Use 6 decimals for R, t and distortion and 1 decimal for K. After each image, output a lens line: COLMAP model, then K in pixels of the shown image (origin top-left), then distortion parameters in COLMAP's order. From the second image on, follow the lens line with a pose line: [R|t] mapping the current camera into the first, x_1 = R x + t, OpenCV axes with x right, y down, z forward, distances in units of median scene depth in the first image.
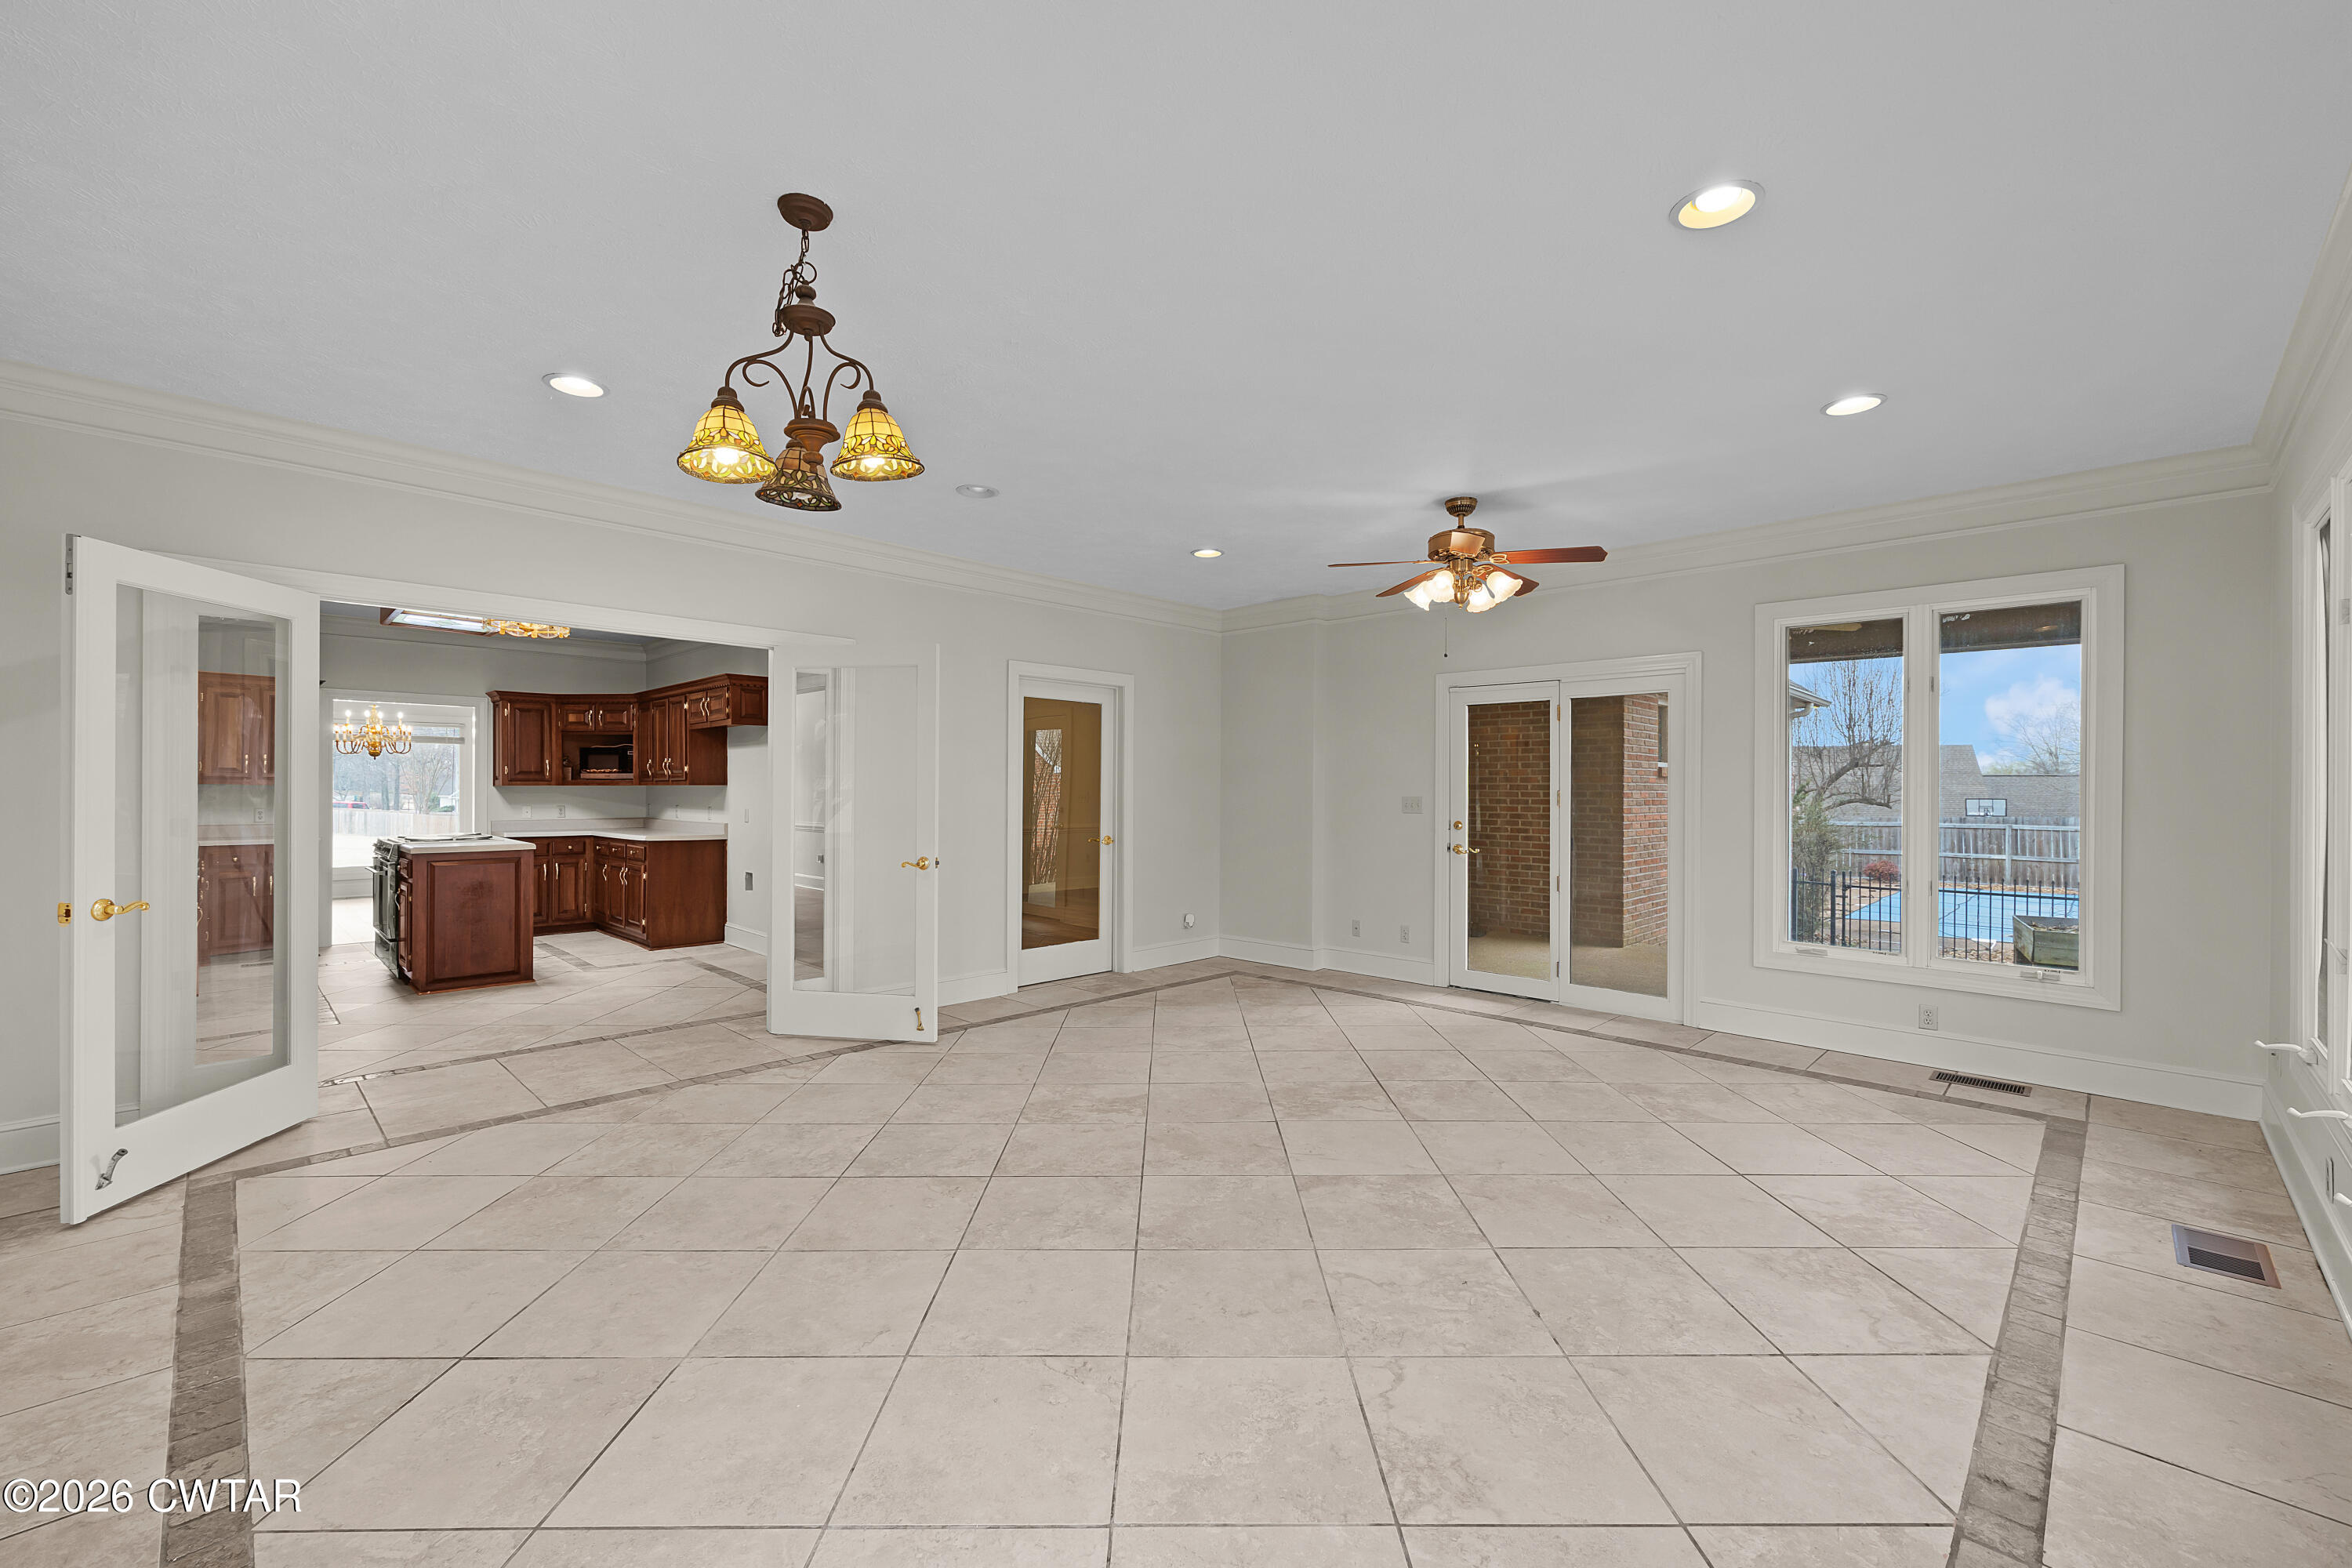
lens RADIAL K [[951.1, 0, 1182.1], [0, 951.1, 781.8], [0, 0, 1]] dist [-0.000132, 0.000889]
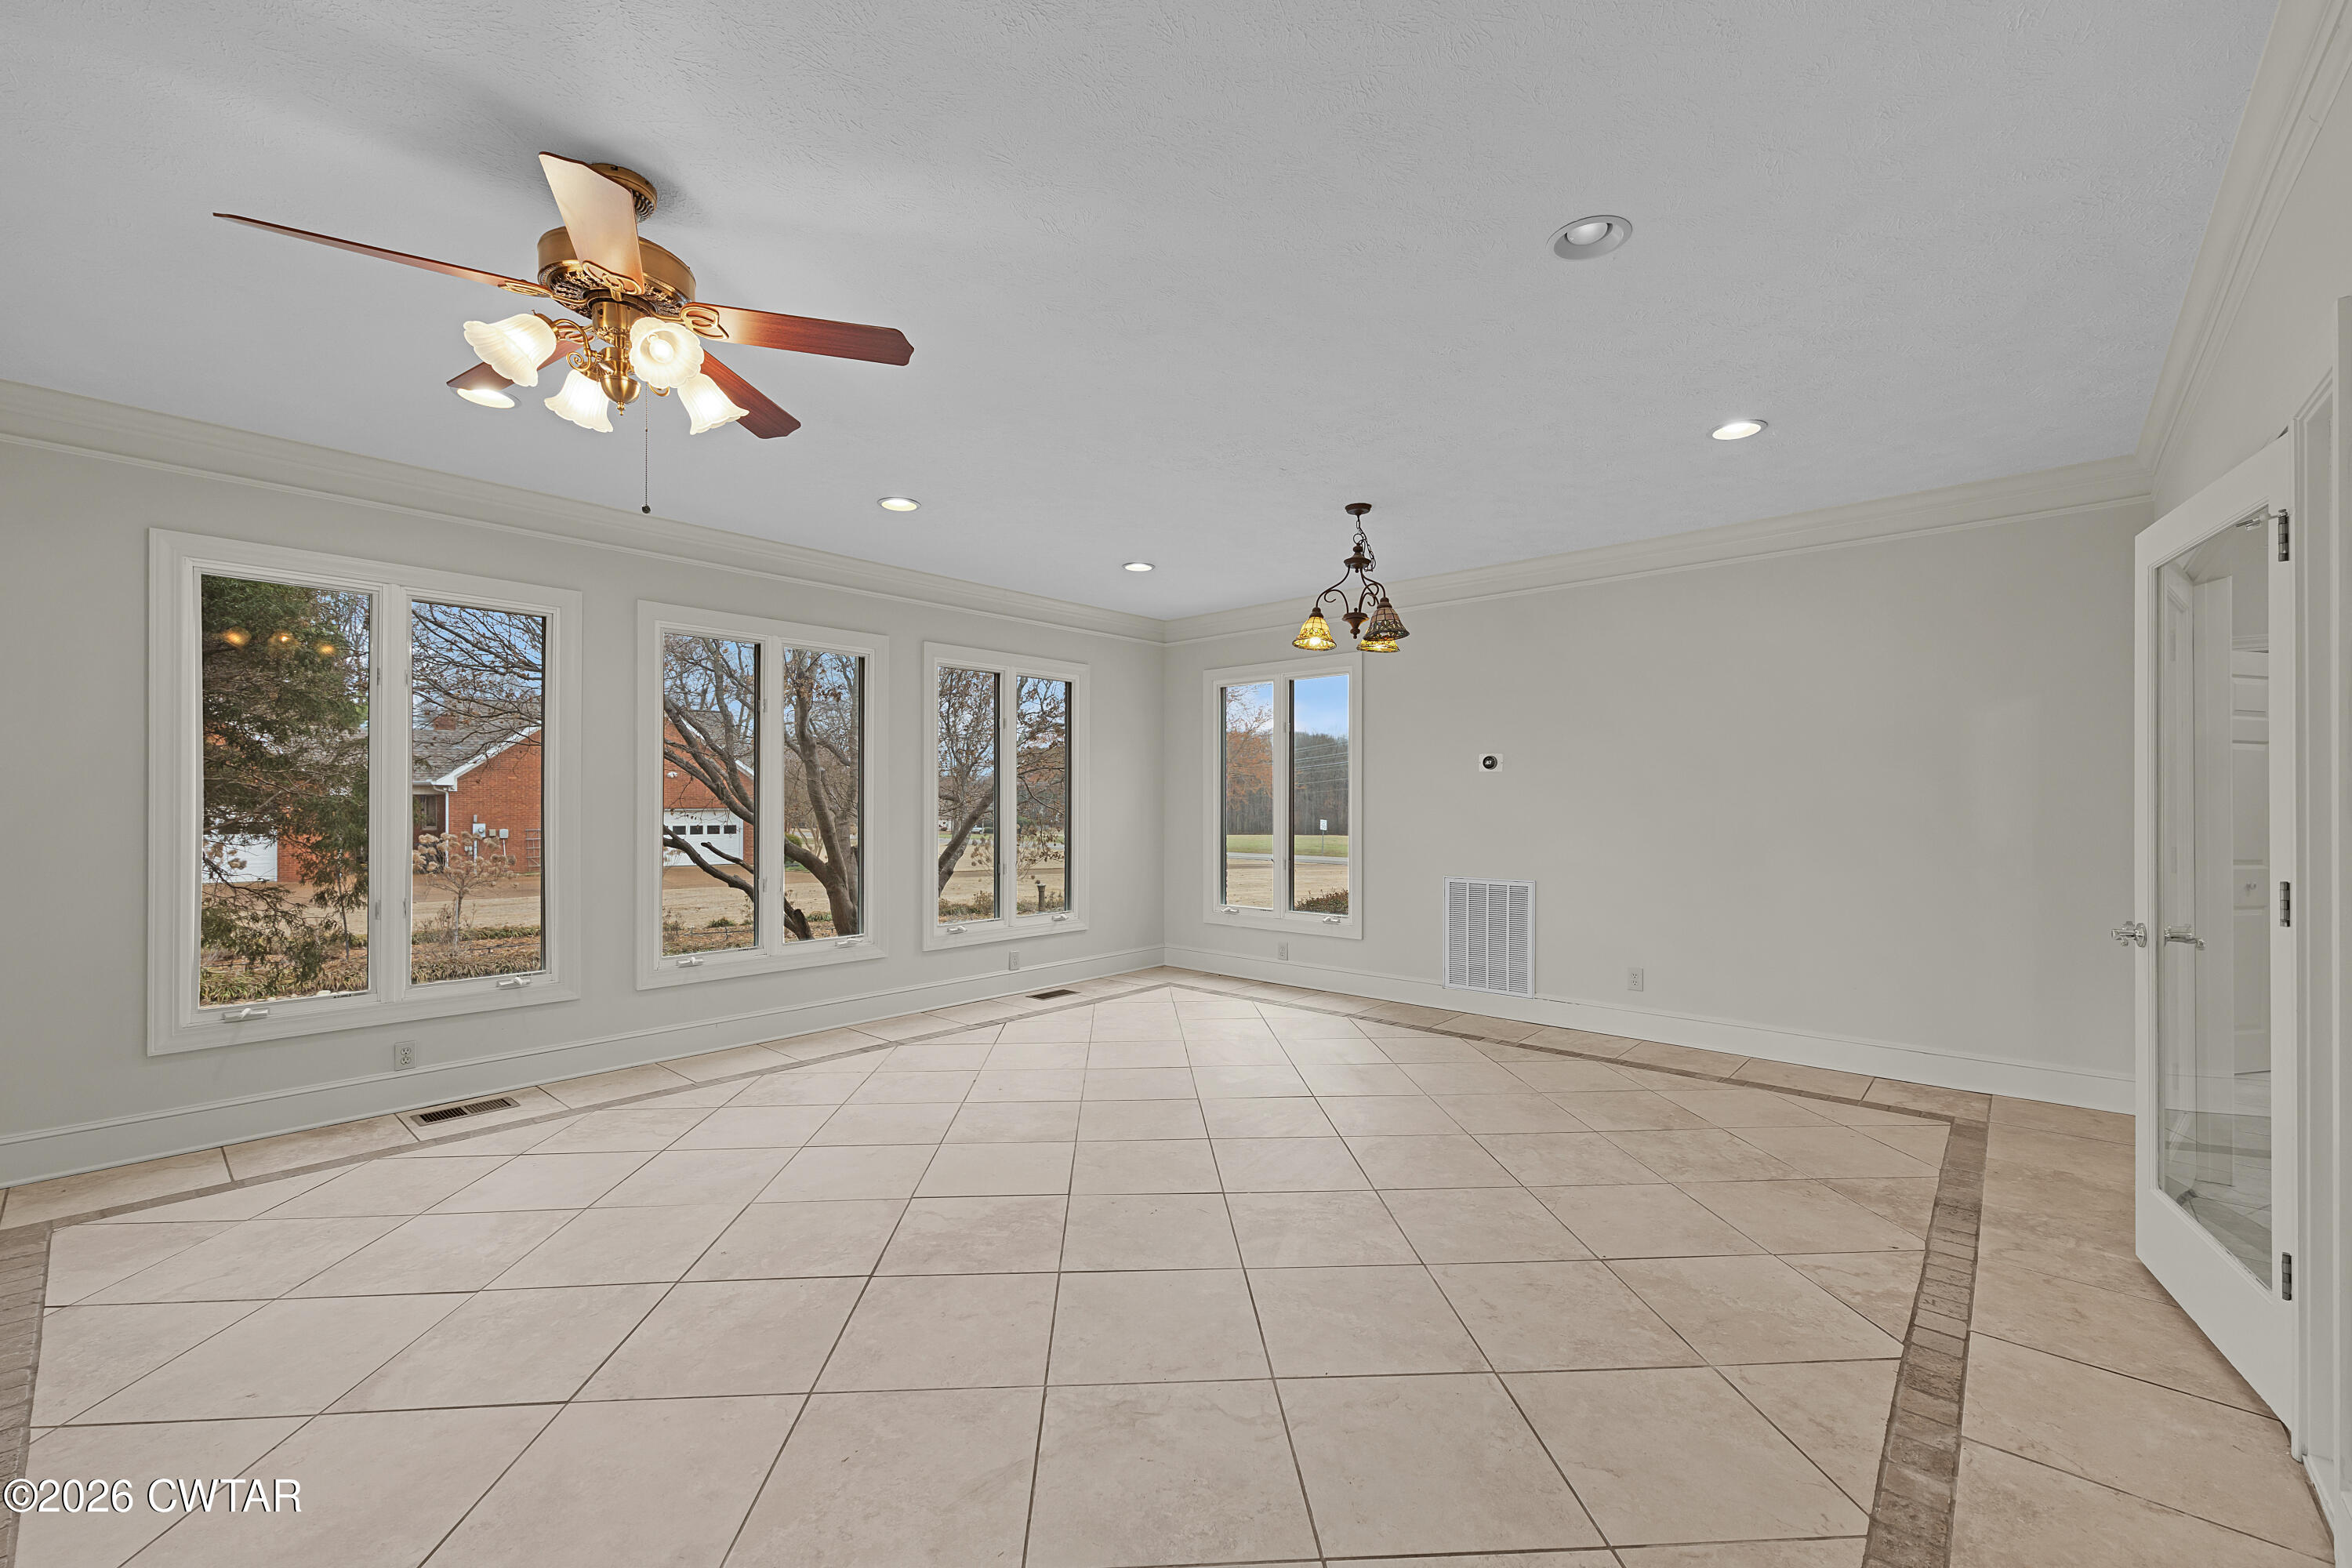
lens RADIAL K [[951.1, 0, 1176.0], [0, 951.1, 794.3], [0, 0, 1]] dist [-0.000132, 0.000889]
pose [[-0.998738, -0.002342, -0.050177, 0.056565], [-0.001659, 0.999906, -0.013645, 0.019112], [0.050204, -0.013544, -0.998647, 2.205115]]
